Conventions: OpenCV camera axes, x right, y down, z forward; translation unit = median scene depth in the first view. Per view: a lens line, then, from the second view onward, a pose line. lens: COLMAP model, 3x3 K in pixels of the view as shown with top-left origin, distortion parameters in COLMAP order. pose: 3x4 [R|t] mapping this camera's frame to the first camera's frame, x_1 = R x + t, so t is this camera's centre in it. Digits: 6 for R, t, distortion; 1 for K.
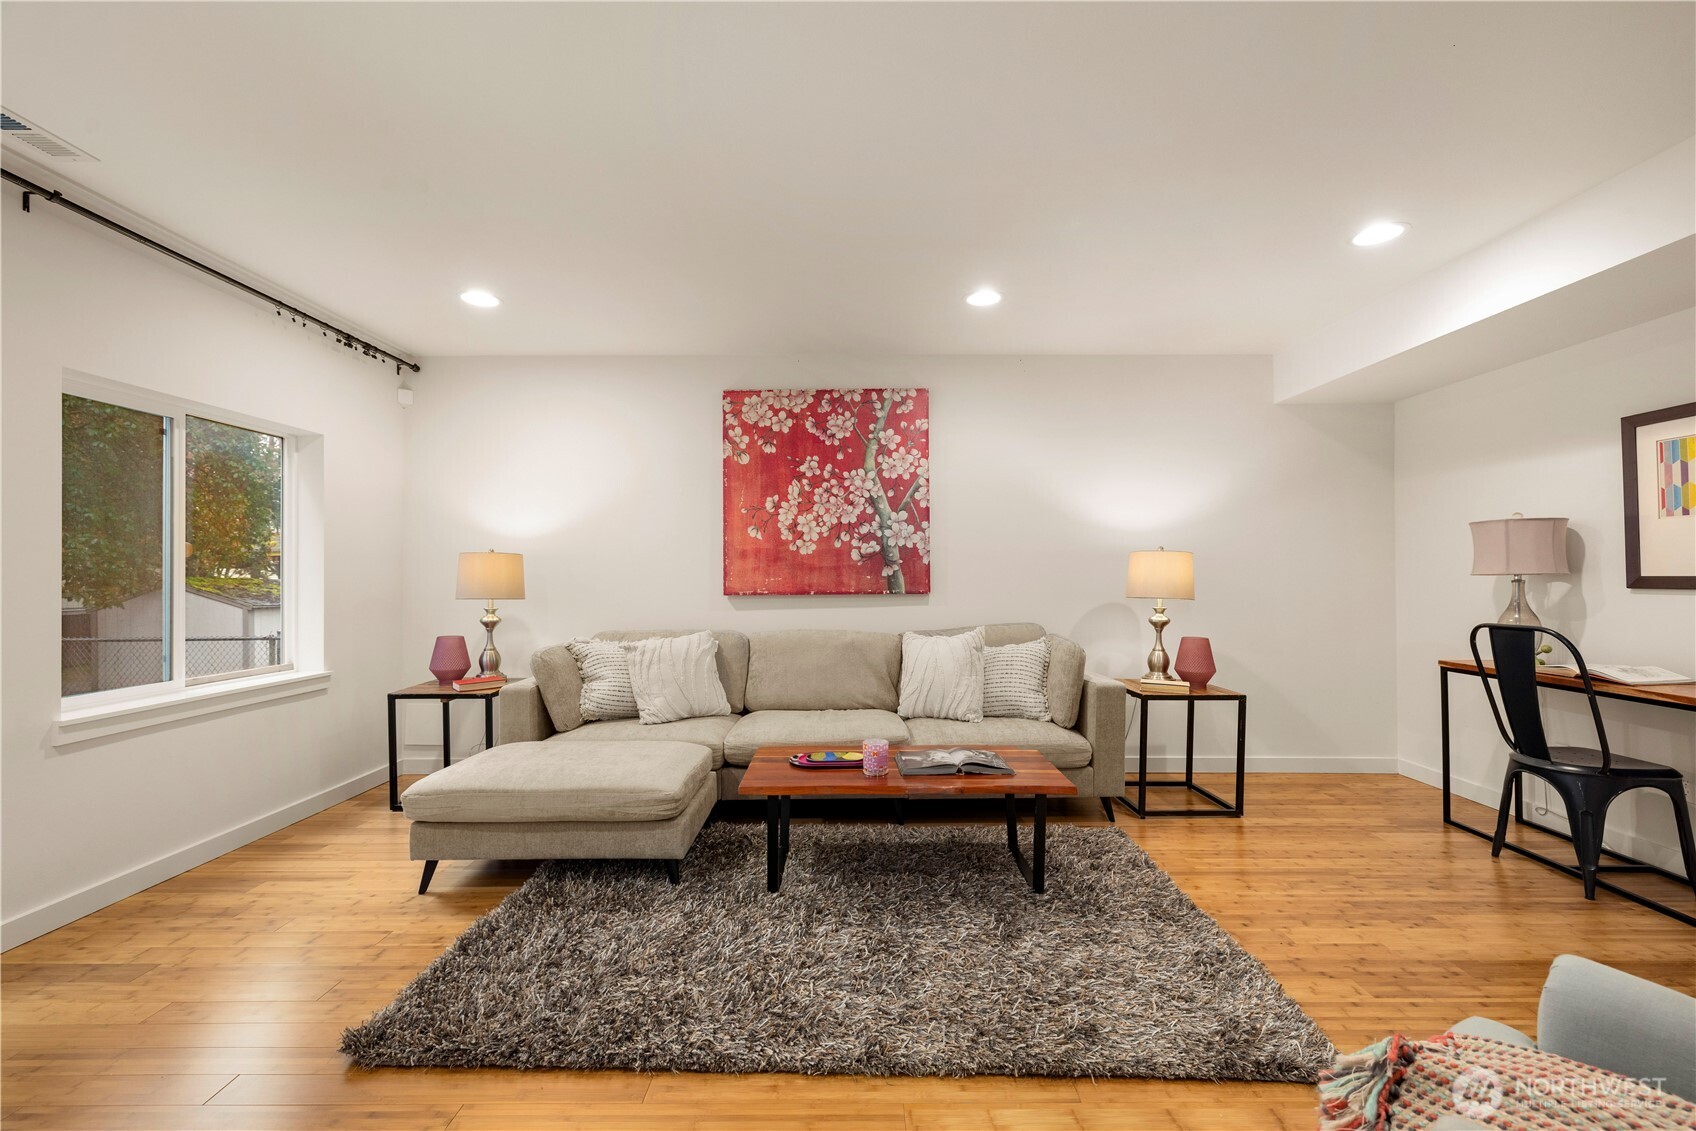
lens RADIAL K [[710.0, 0, 851.5], [0, 710.0, 568.6], [0, 0, 1]] dist [-0.000266, 0.000319]
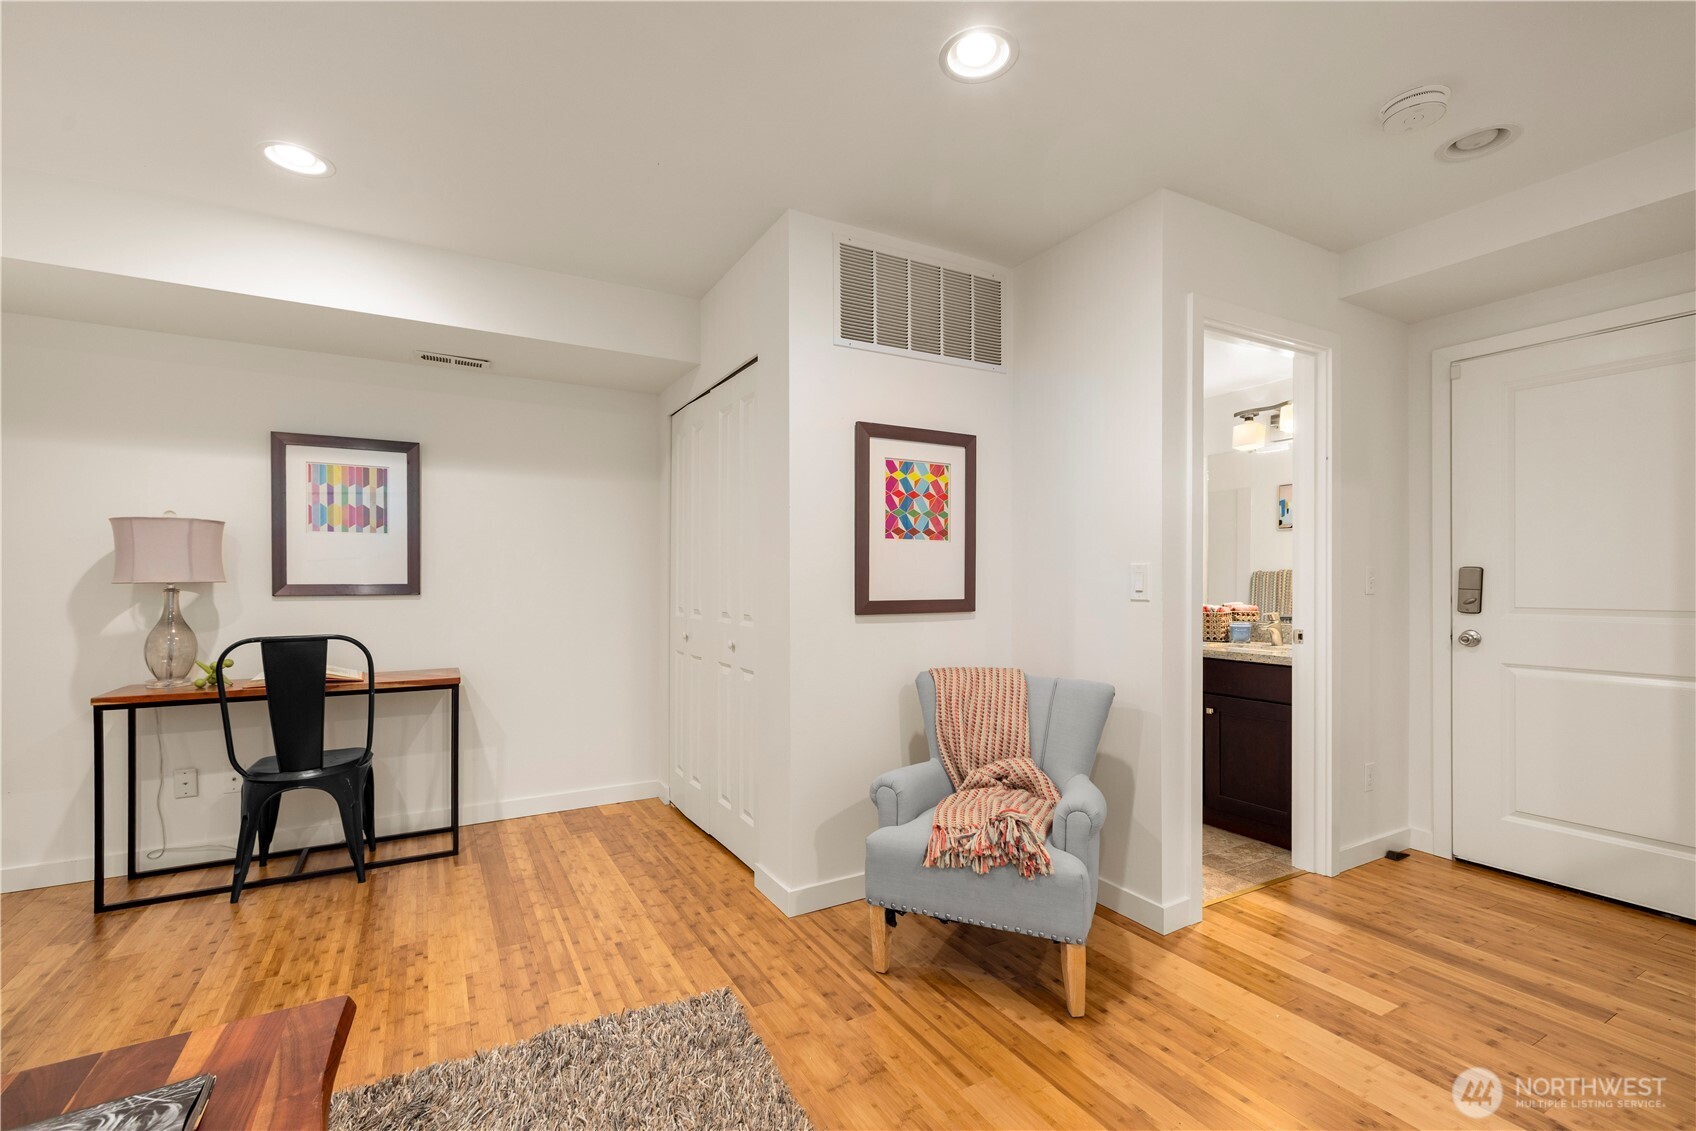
lens RADIAL K [[738.8, 0, 847.8], [0, 738.8, 581.1], [0, 0, 1]] dist [0.003719, 0.000564]
pose [[-0.487341, 0.002759, 0.873207, -0.193259], [-0.007255, 0.999948, -0.007209, 0.005302], [-0.873181, -0.009849, -0.487296, 0.566668]]
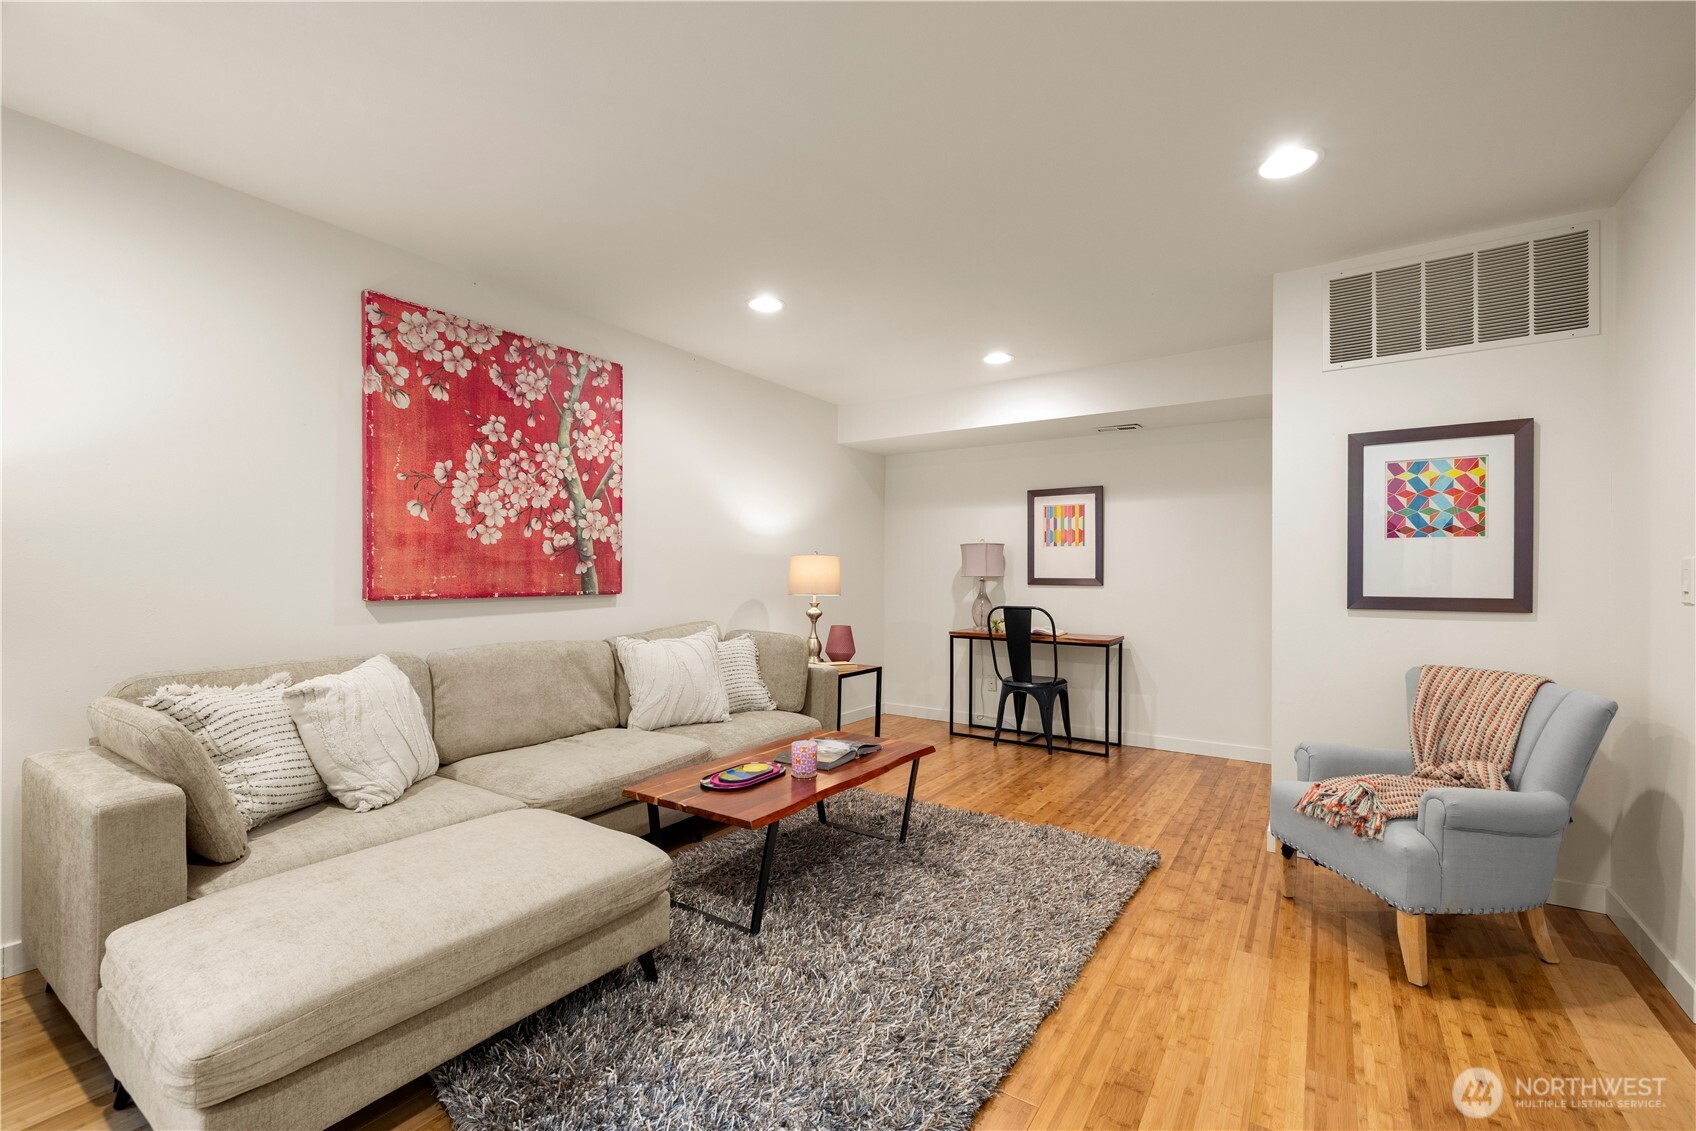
lens RADIAL K [[710.0, 0, 858.1], [0, 710.0, 574.2], [0, 0, 1]] dist [-0.000266, 0.000319]
pose [[0.554814, 0.008093, 0.831935, -0.474662], [-0.017035, 0.999854, 0.001634, 0.003785], [-0.831800, -0.015078, 0.554870, 0.251787]]
